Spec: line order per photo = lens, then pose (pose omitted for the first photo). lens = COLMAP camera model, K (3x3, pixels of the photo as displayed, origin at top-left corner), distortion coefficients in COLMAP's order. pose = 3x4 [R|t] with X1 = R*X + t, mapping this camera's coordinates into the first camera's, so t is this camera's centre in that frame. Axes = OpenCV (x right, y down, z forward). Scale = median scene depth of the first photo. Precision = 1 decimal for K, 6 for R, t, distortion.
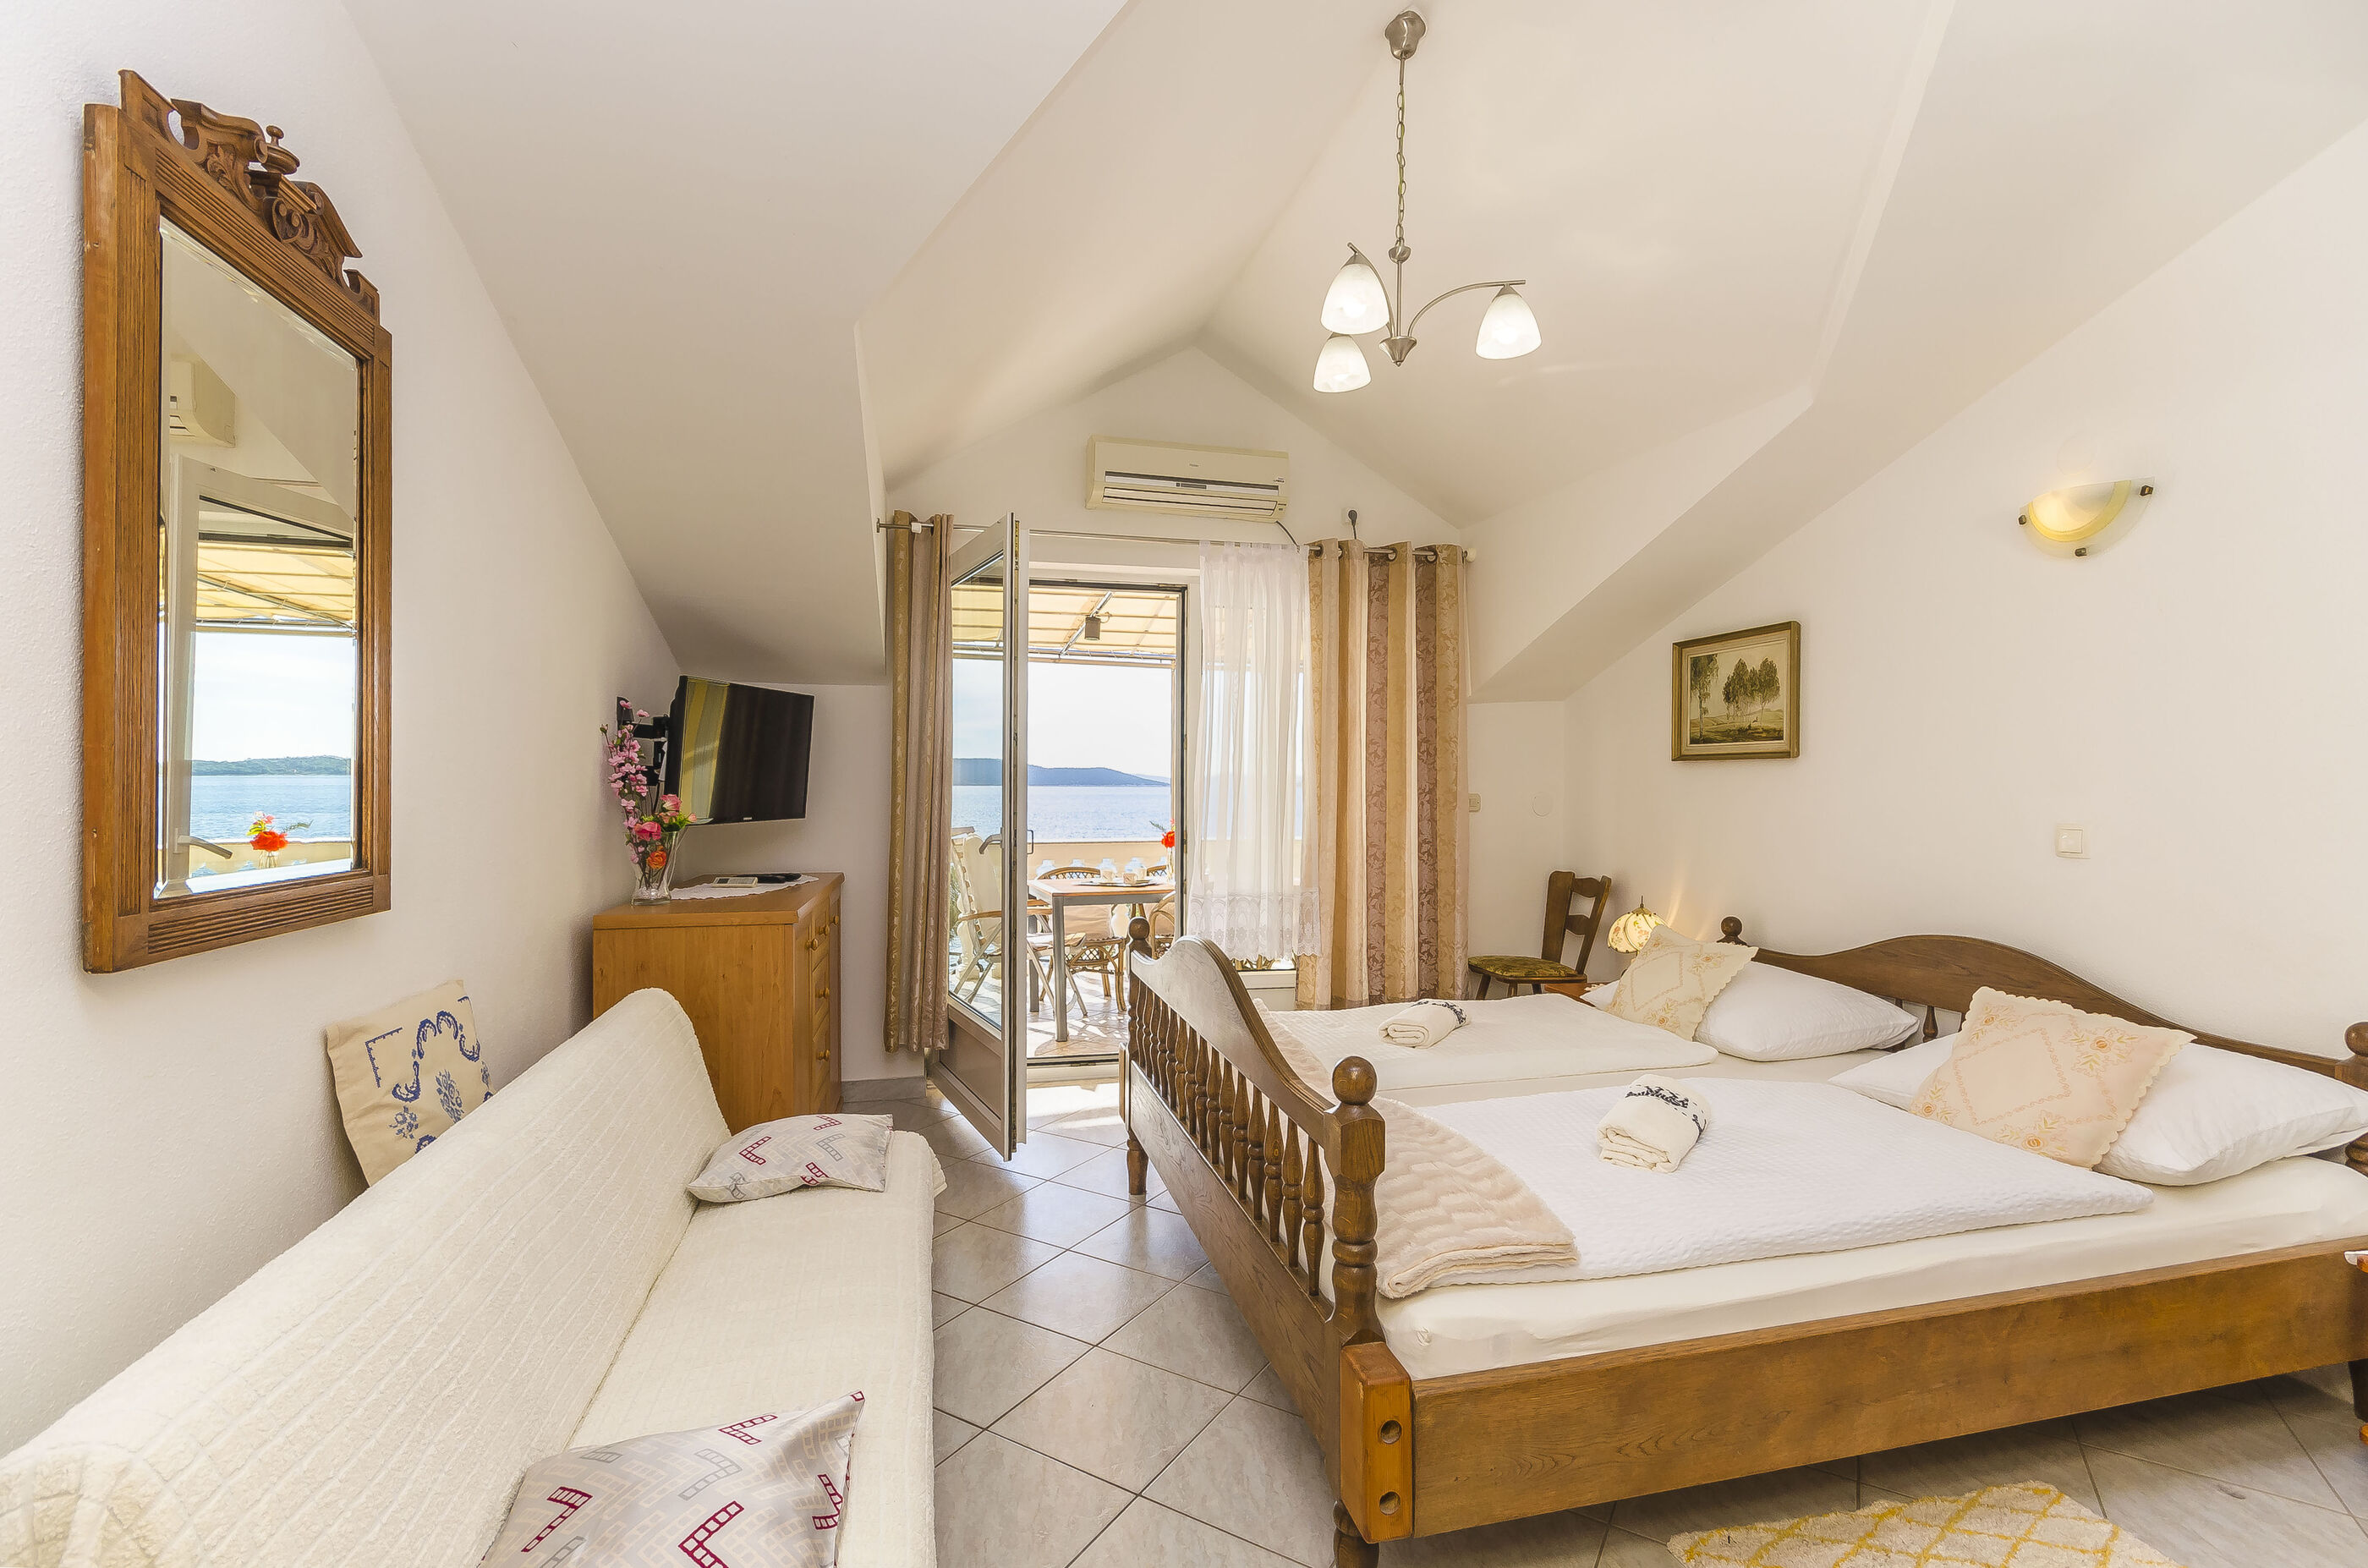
lens RADIAL K [[1070.5, 0, 1237.2], [0, 1070.5, 770.8], [0, 0, 1]] dist [0.009804, 0.001393]
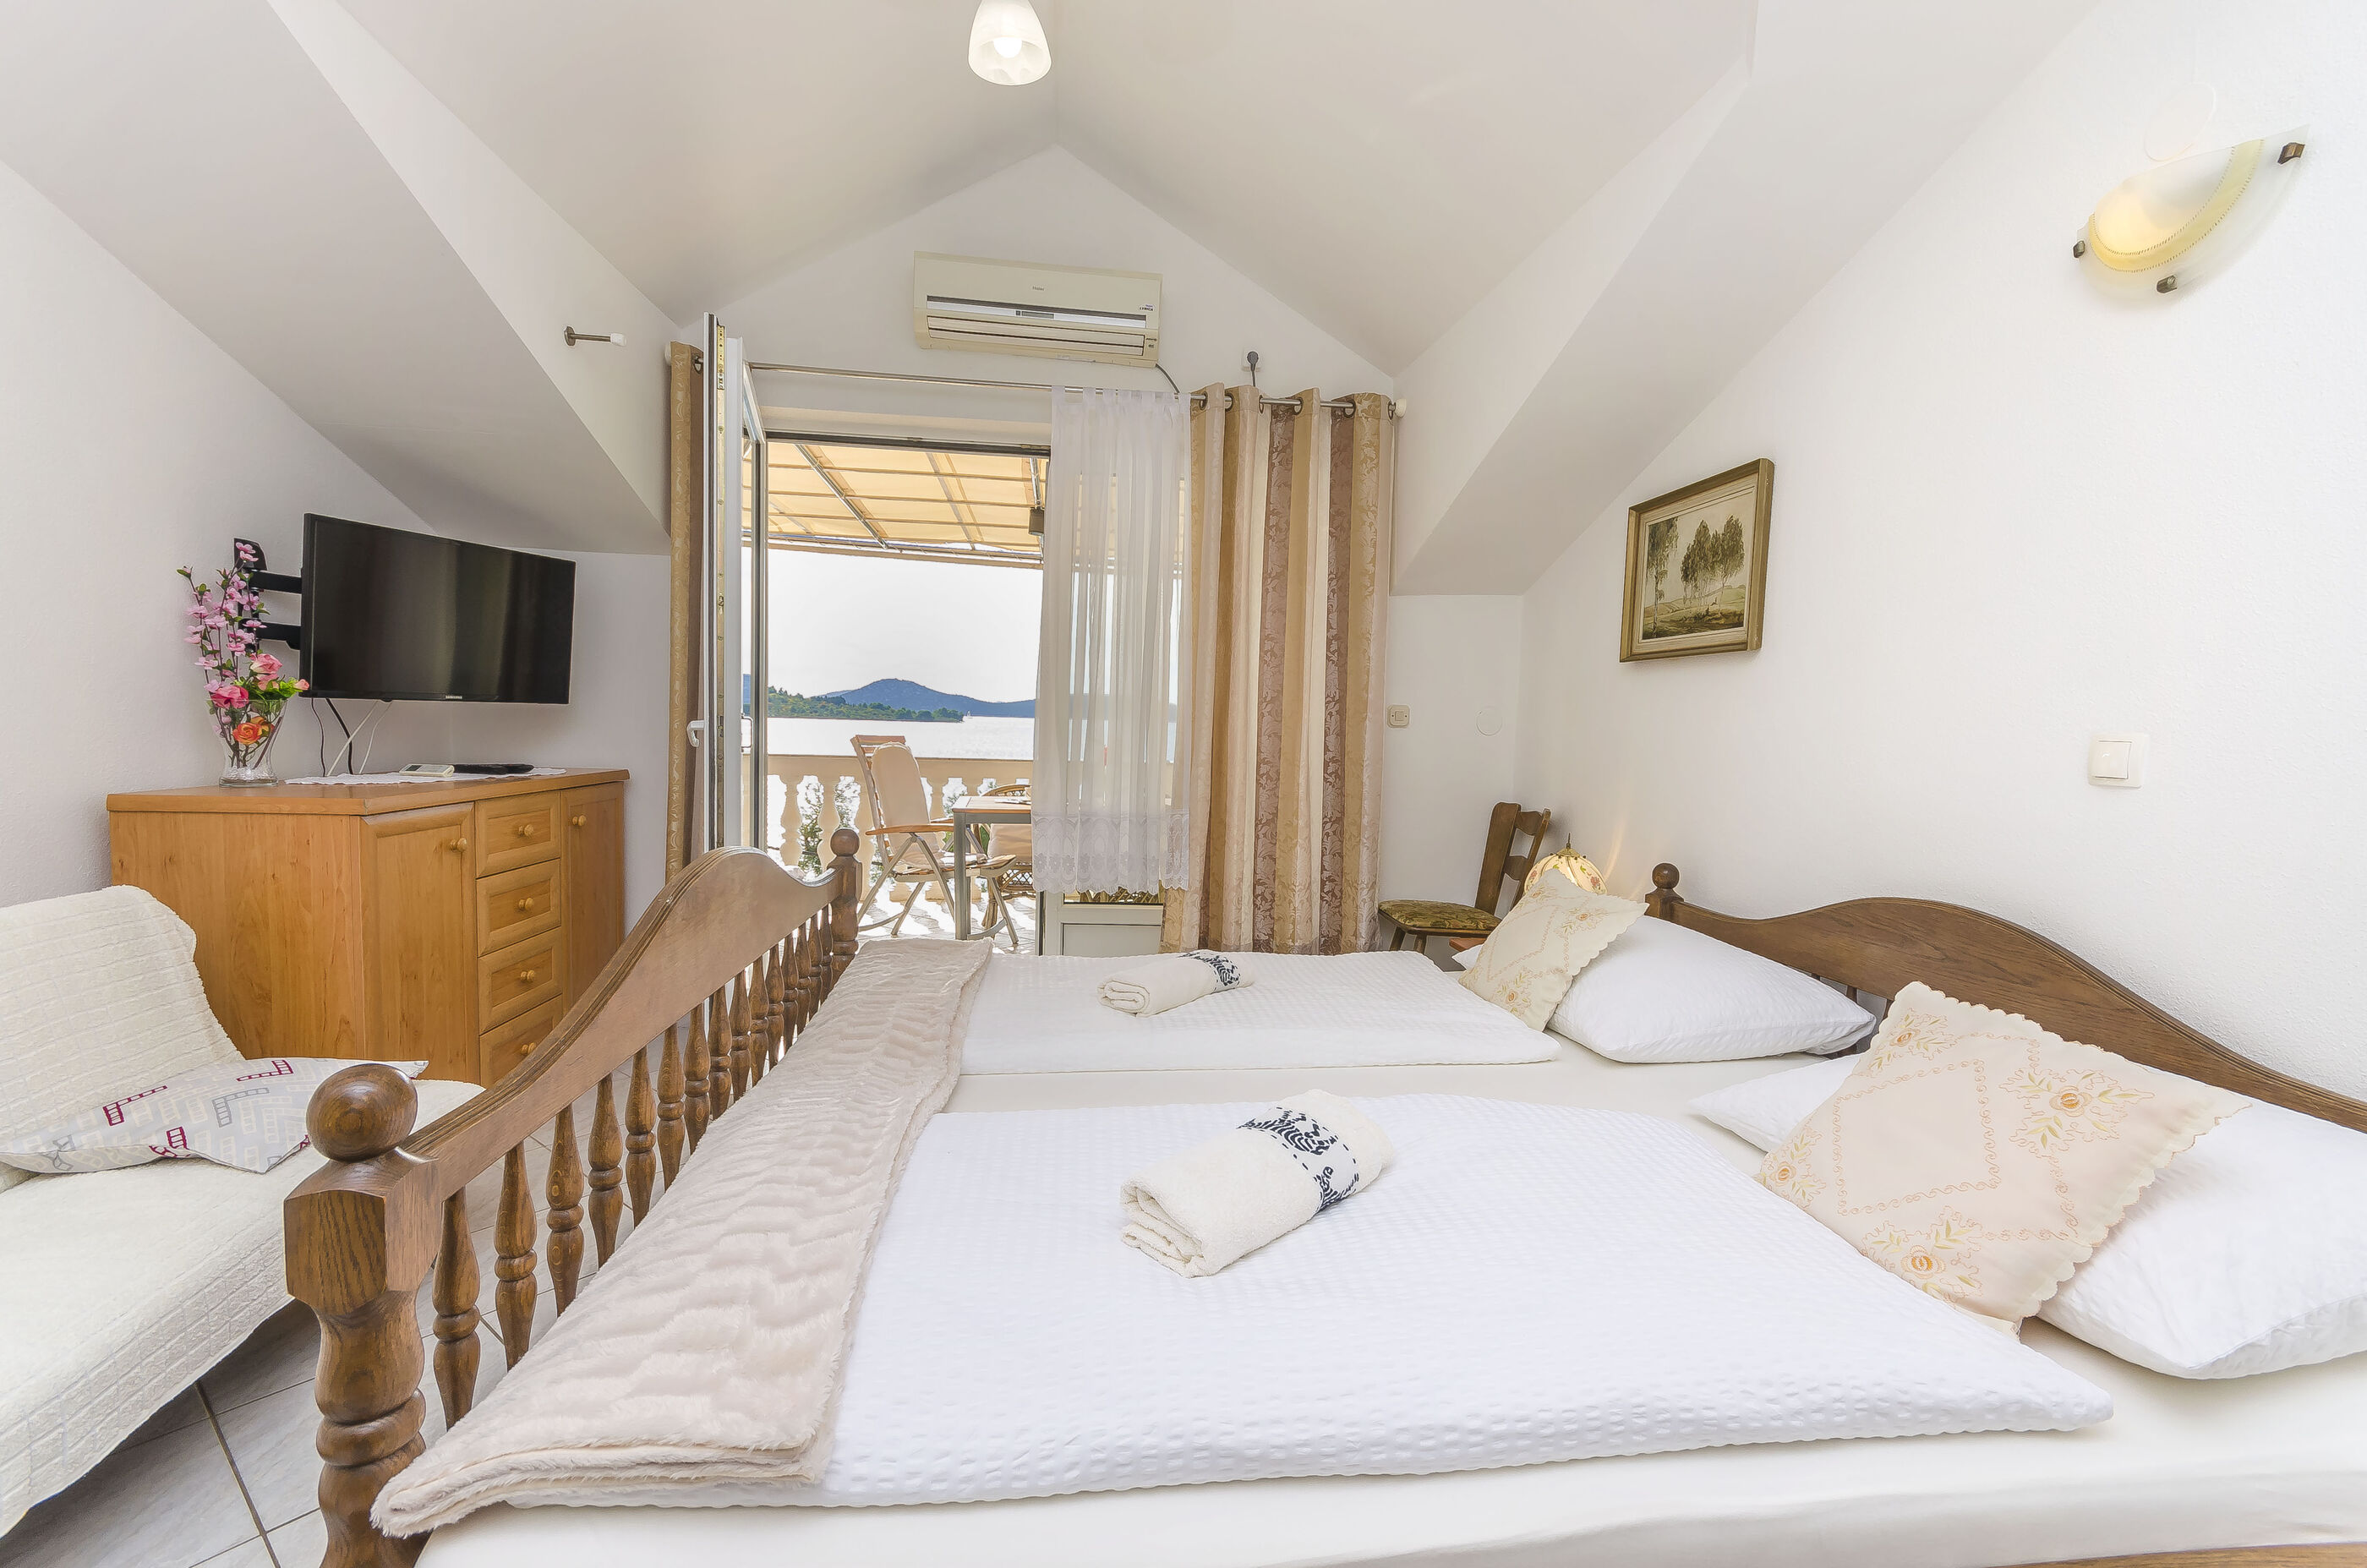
lens RADIAL K [[1070.0, 0, 1189.2], [0, 1070.0, 769.2], [0, 0, 1]] dist [0.009804, 0.001393]
pose [[0.991596, 0.033719, -0.124904, 0.206348], [-0.026099, 0.997725, 0.062153, 0.029628], [0.126715, -0.058370, 0.990220, 0.199283]]
